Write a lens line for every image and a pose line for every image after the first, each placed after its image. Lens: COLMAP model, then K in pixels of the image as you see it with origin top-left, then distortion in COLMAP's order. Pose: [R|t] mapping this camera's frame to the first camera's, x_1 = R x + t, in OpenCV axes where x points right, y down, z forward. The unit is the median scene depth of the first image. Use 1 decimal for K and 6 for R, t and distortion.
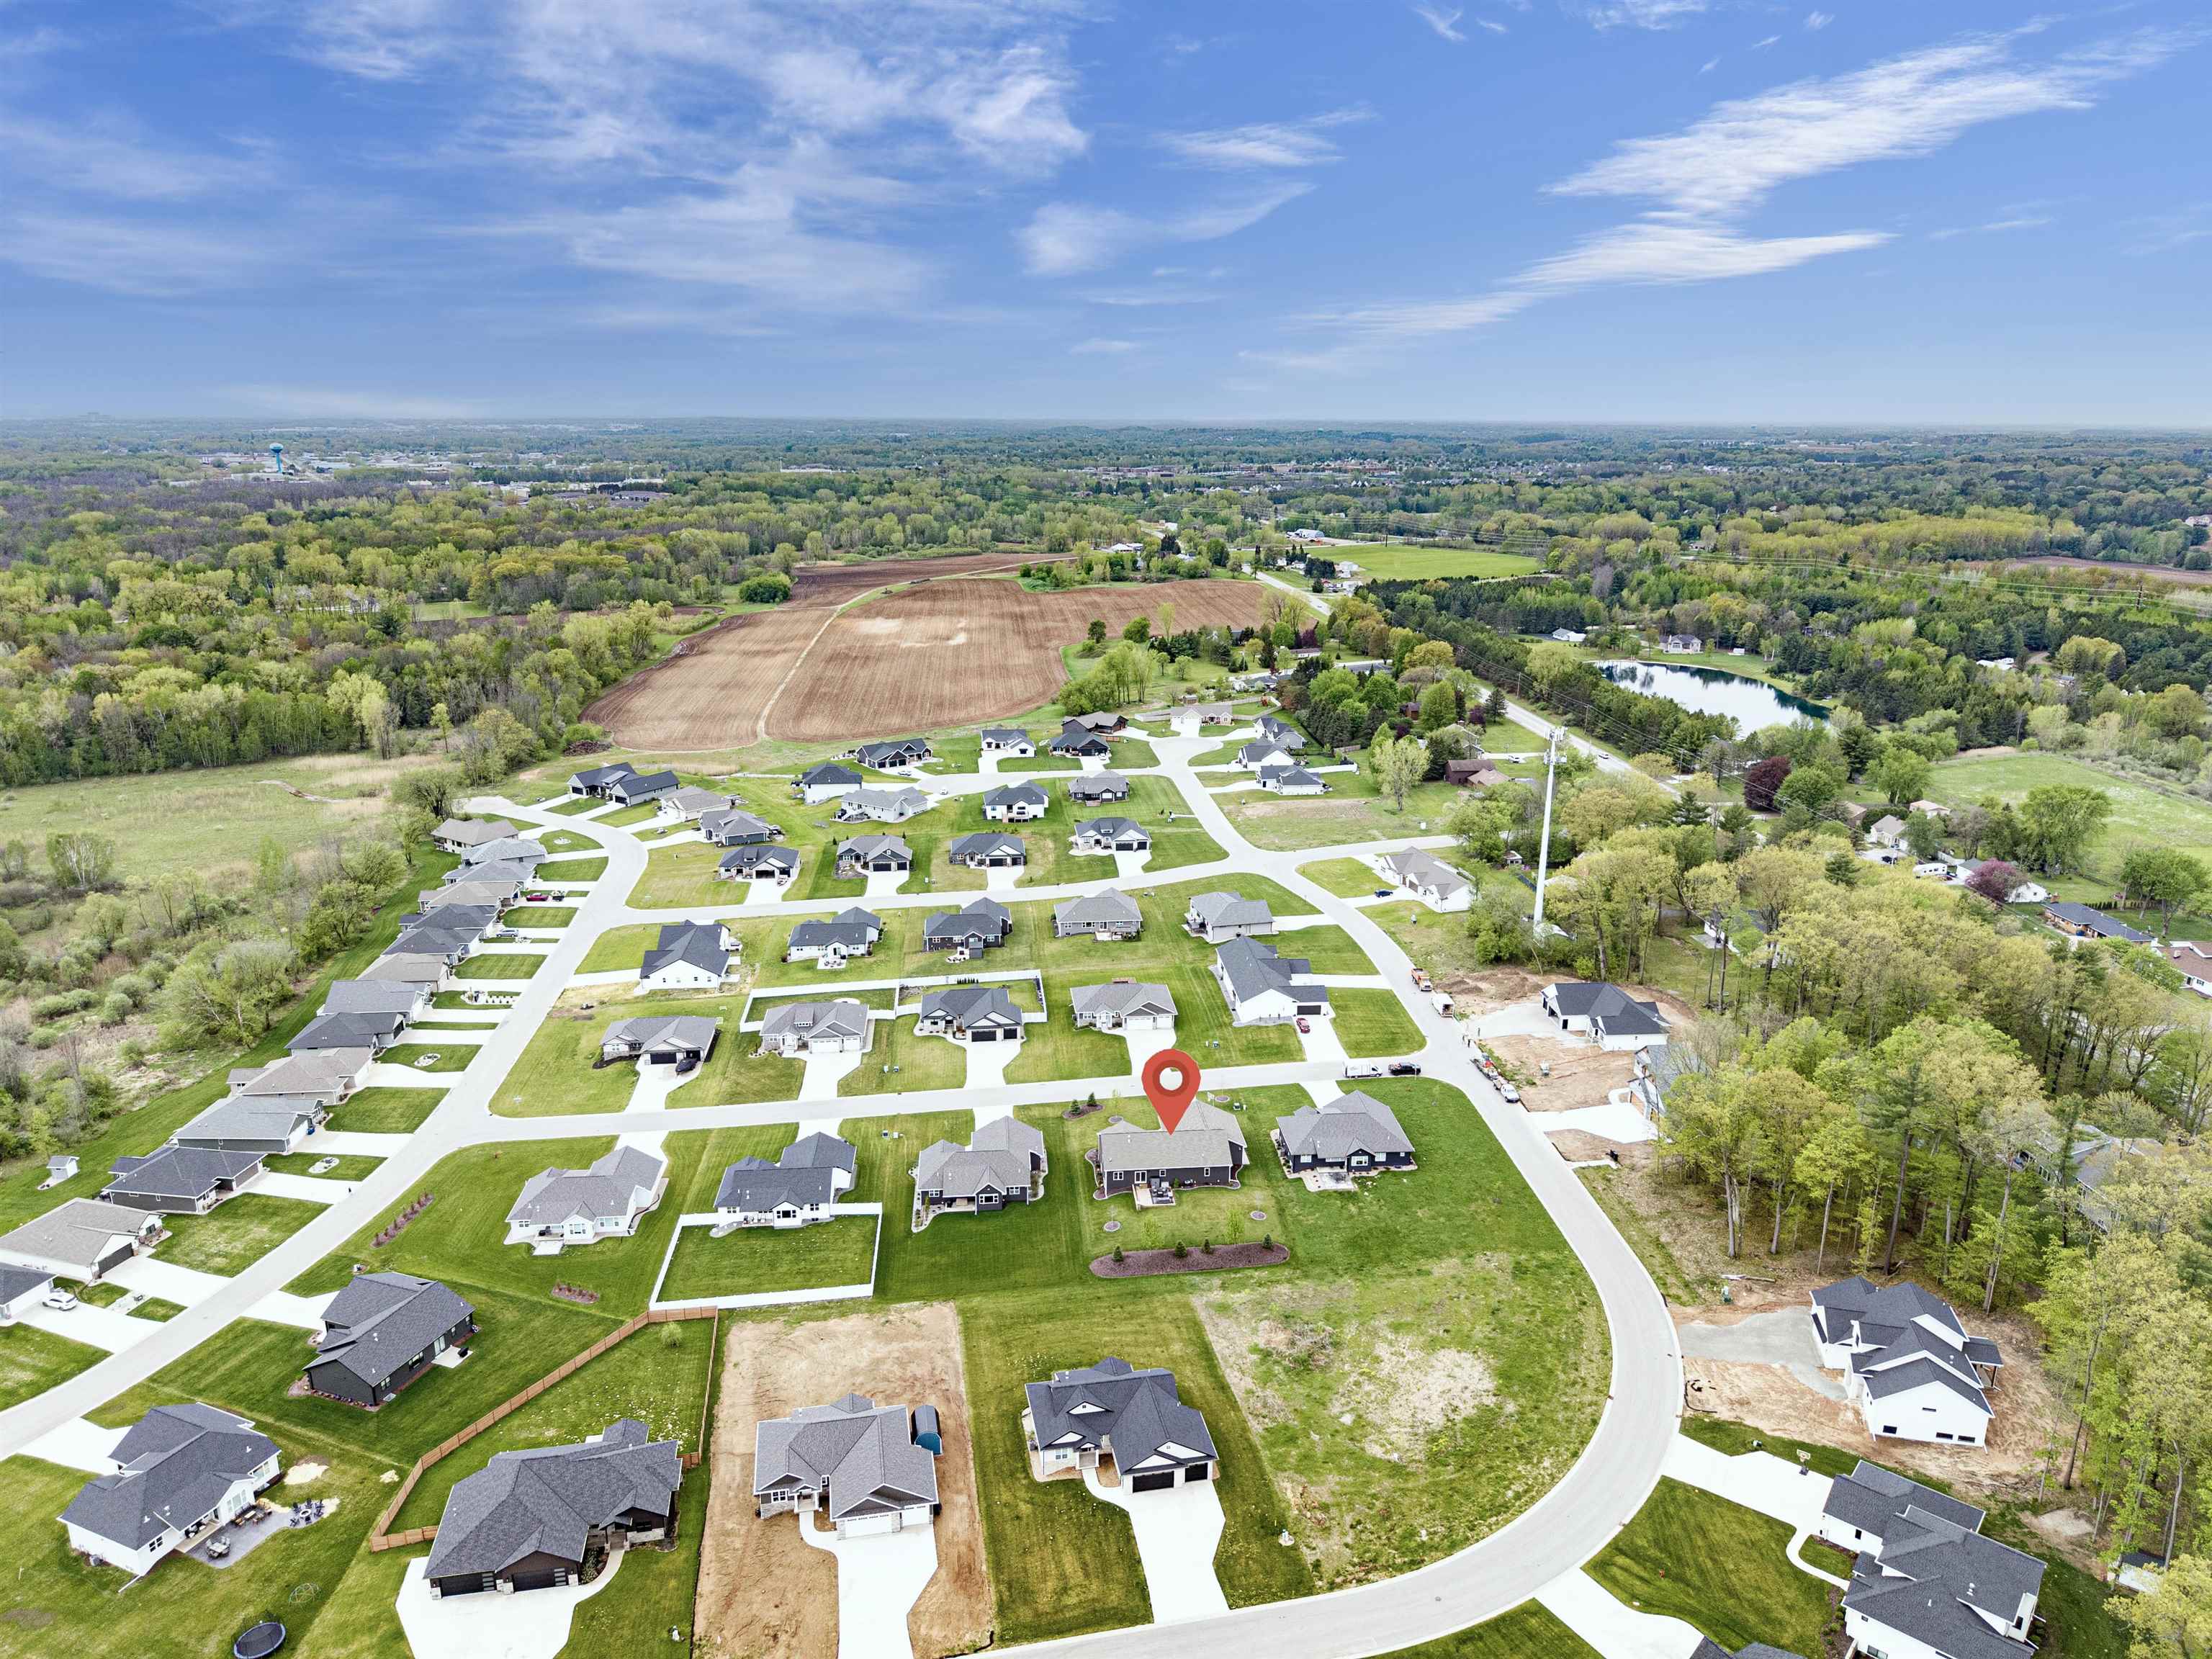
lens RADIAL K [[1483.7, 0, 1110.5], [0, 1483.7, 828.8], [0, 0, 1]] dist [0.021057, -0.022914]
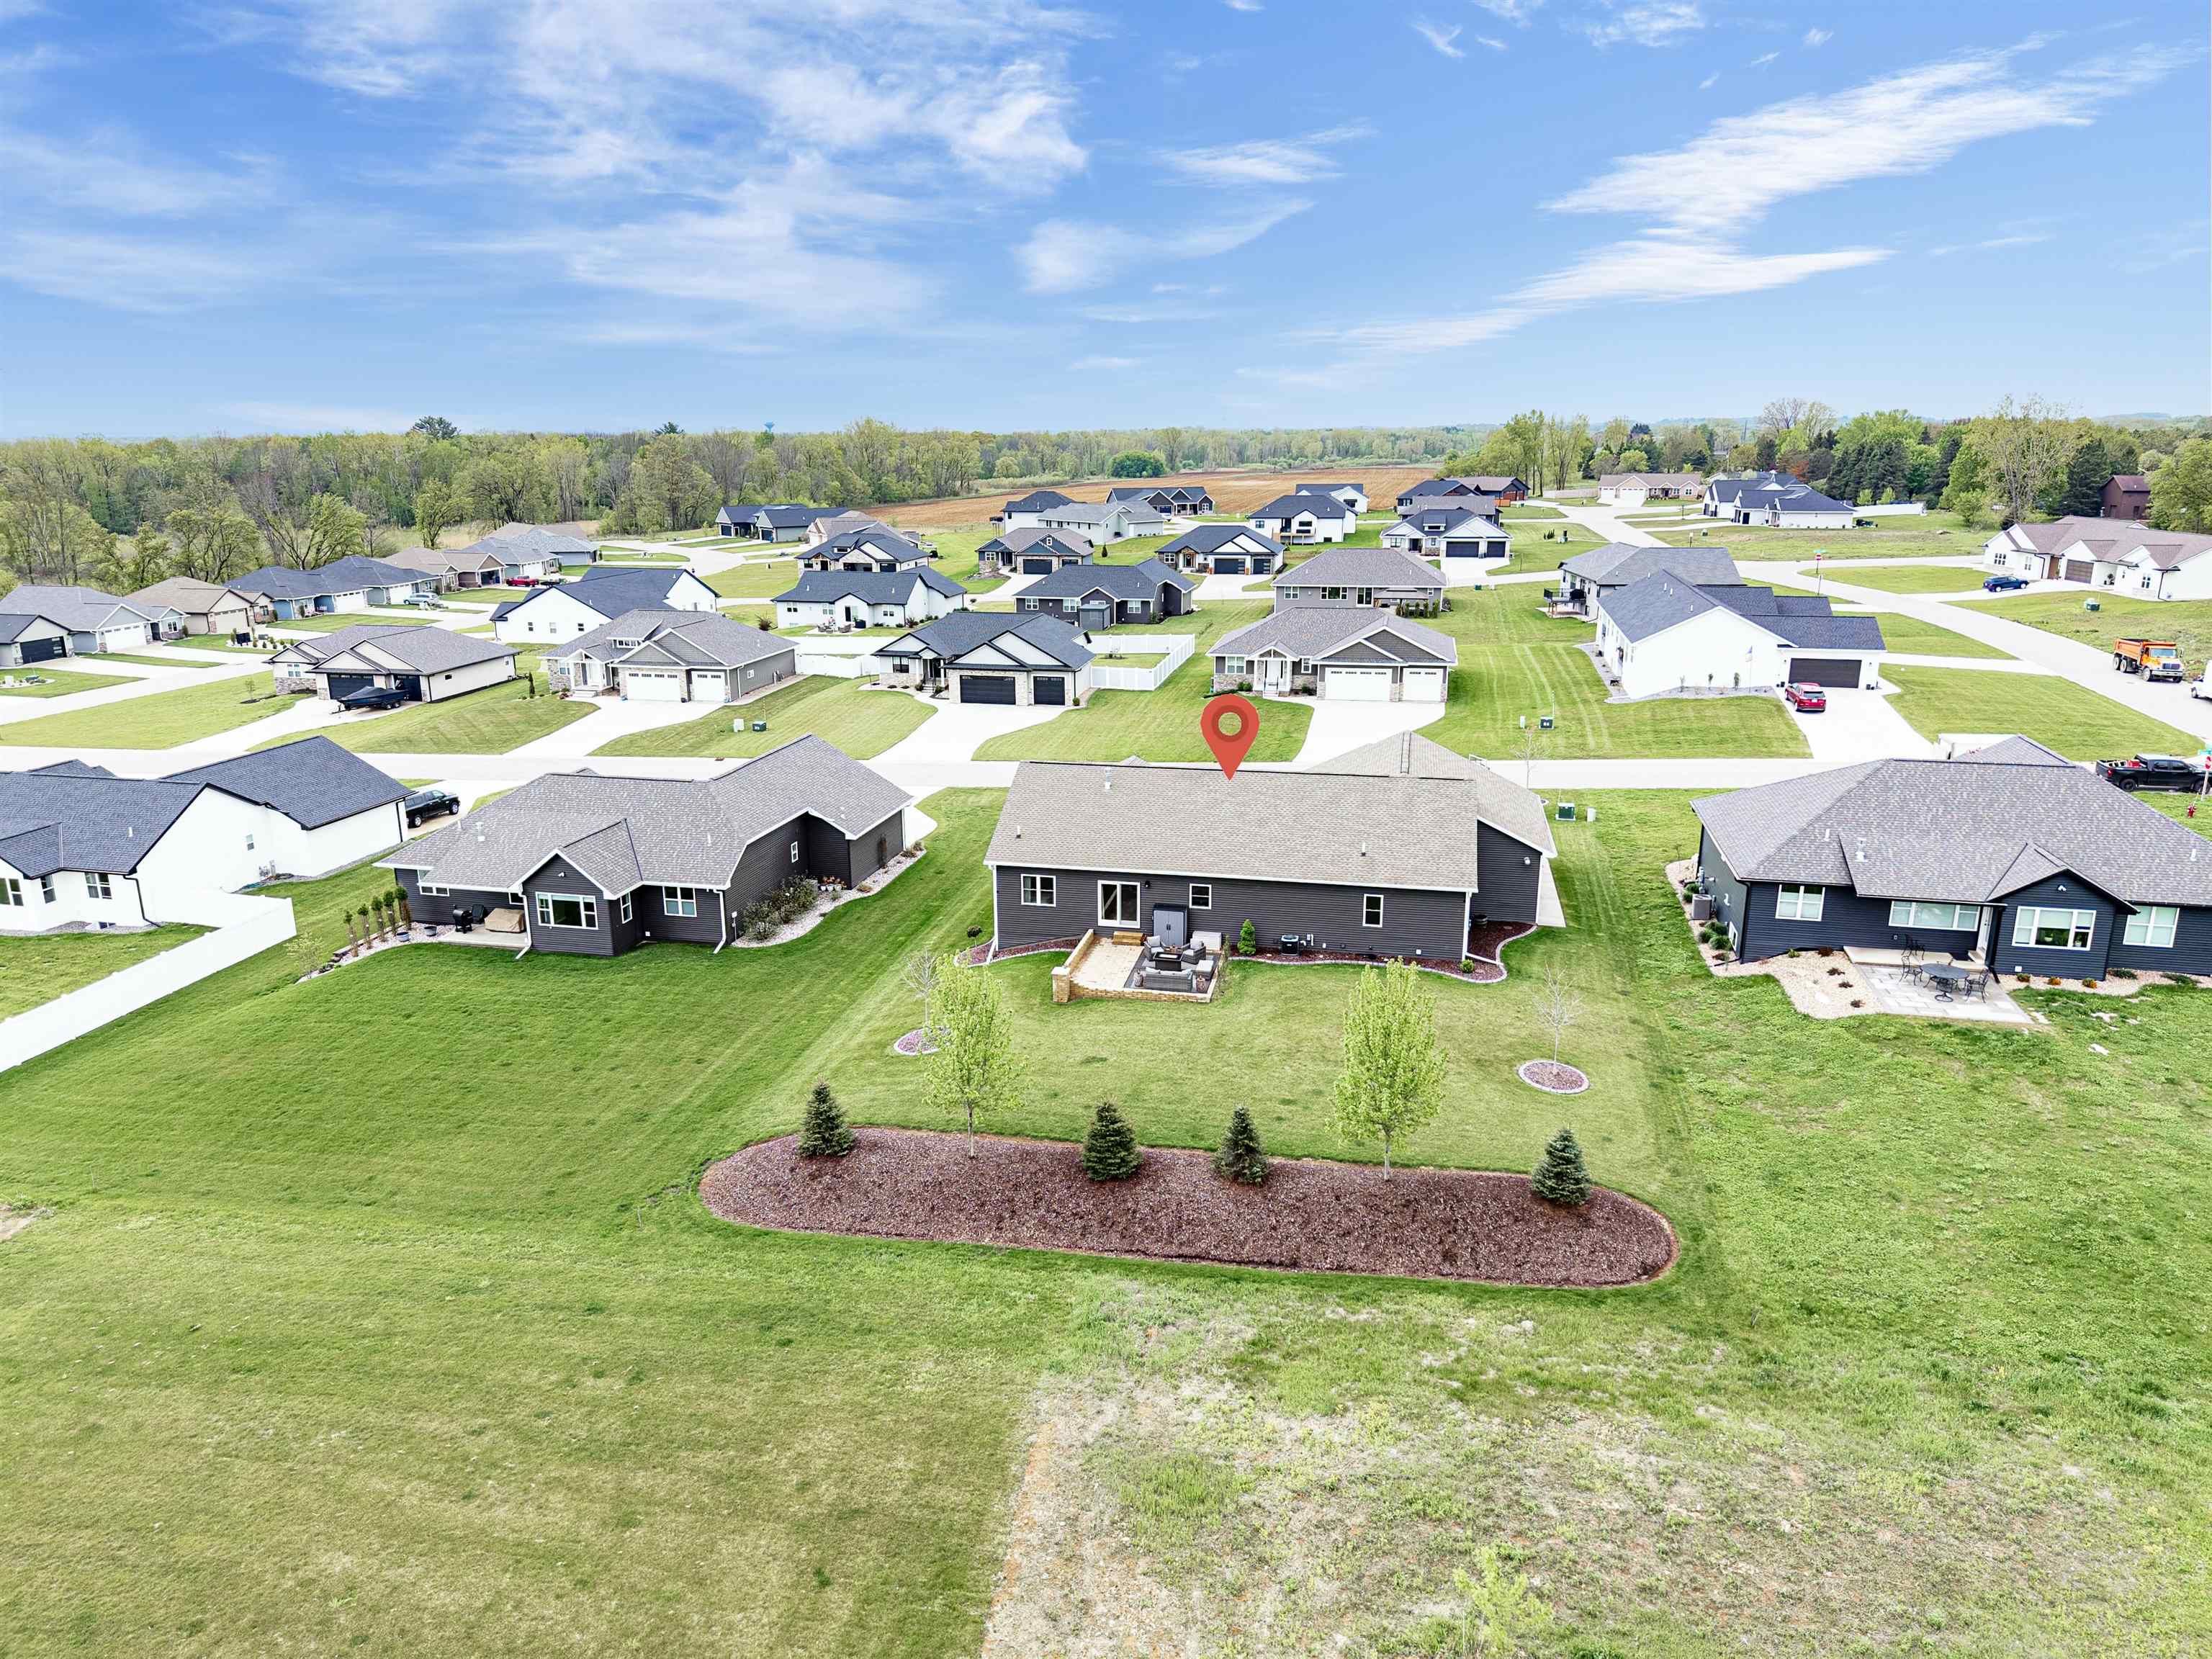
lens RADIAL K [[1483.7, 0, 1110.5], [0, 1483.7, 828.8], [0, 0, 1]] dist [0.021057, -0.022914]
pose [[0.952231, 0.068660, -0.297559, 0.104593], [-0.074692, 0.997167, -0.008934, 0.240462], [0.296103, 0.030732, 0.954662, 0.800039]]
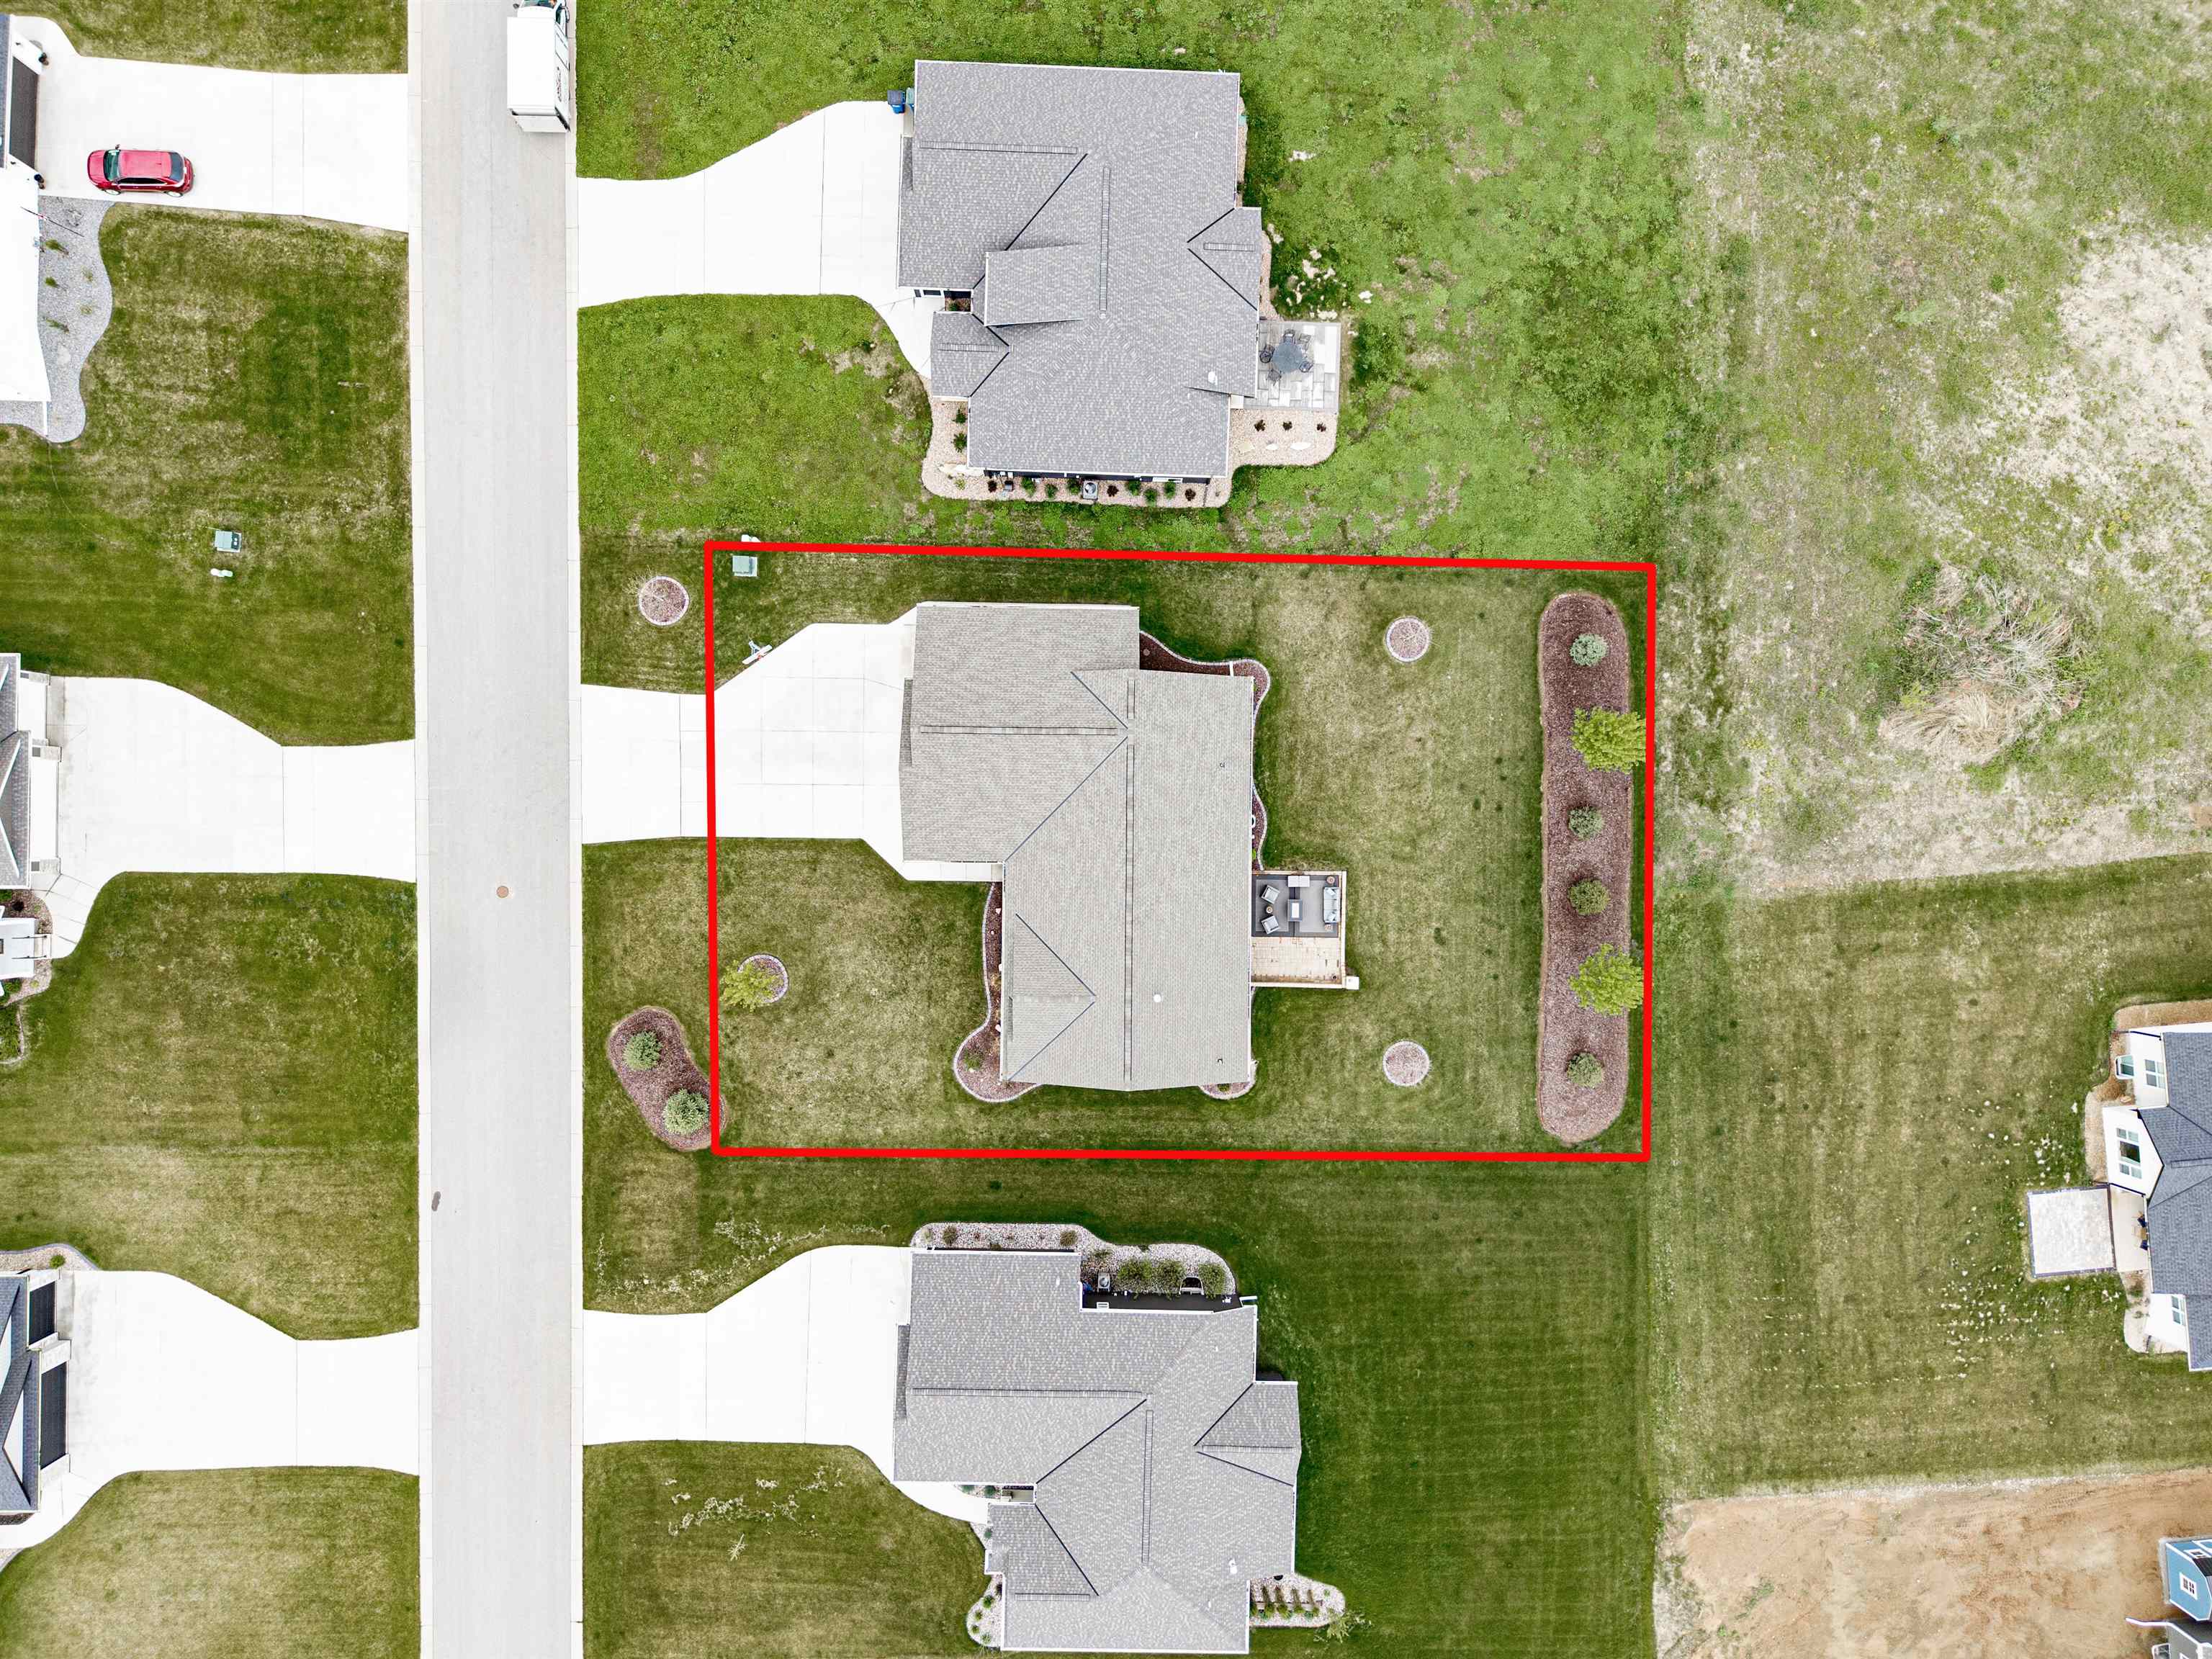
lens RADIAL K [[1483.7, 0, 1110.5], [0, 1483.7, 828.8], [0, 0, 1]] dist [0.021057, -0.022914]
pose [[0.113579, -0.993529, -0.000133, 0.050113], [0.250098, 0.028462, 0.967802, -0.093904], [-0.961536, -0.109955, 0.251712, 1.019788]]
